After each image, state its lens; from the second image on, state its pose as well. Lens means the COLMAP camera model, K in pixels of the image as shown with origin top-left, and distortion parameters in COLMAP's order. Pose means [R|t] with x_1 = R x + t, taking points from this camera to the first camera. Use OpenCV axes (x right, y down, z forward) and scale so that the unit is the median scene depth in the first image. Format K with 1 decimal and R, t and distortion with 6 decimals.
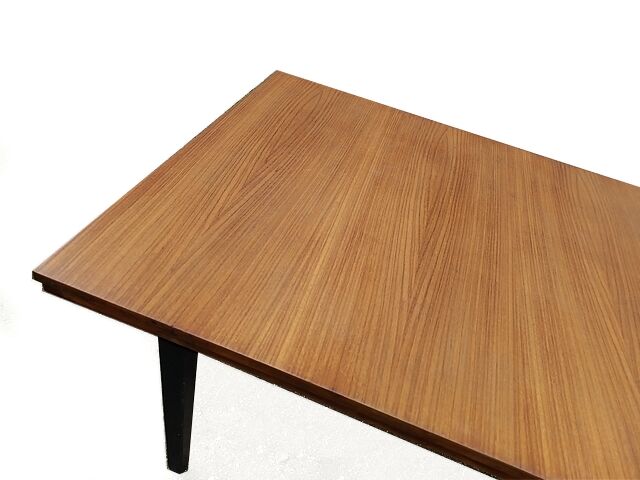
lens RADIAL K [[473.1, 0, 313.6], [0, 473.1, 243.0], [0, 0, 1]] dist [0.053308, -0.034285]
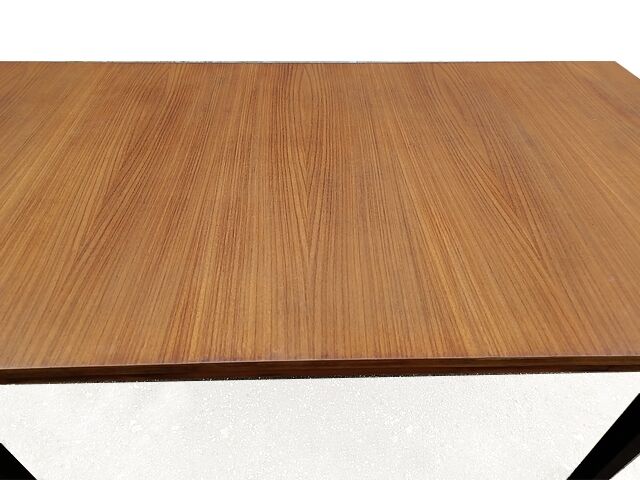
lens RADIAL K [[473.1, 0, 319.8], [0, 473.1, 254.3], [0, 0, 1]] dist [0.053308, -0.034285]
pose [[0.922152, -0.367583, 0.120492, 0.435845], [0.356811, 0.928584, 0.102069, 0.170513], [-0.149406, -0.051131, 0.987453, -0.013439]]
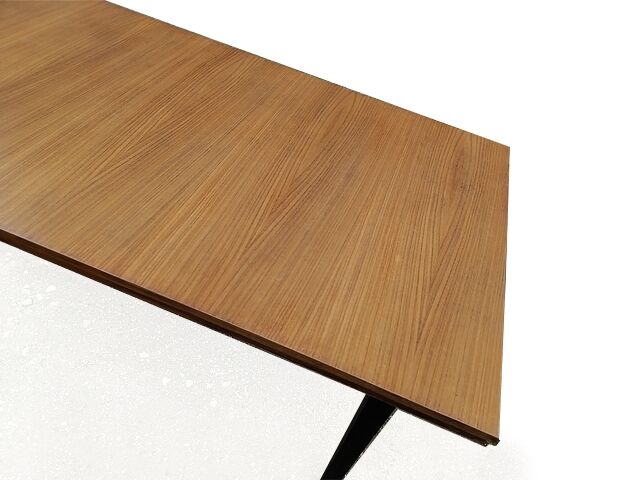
lens RADIAL K [[473.1, 0, 304.0], [0, 473.1, 260.2], [0, 0, 1]] dist [0.053308, -0.034285]
pose [[0.999891, 0.009694, -0.011156, 0.975157], [-0.008612, 0.995604, 0.093266, 0.317354], [0.012011, -0.093159, 0.995579, -0.262053]]
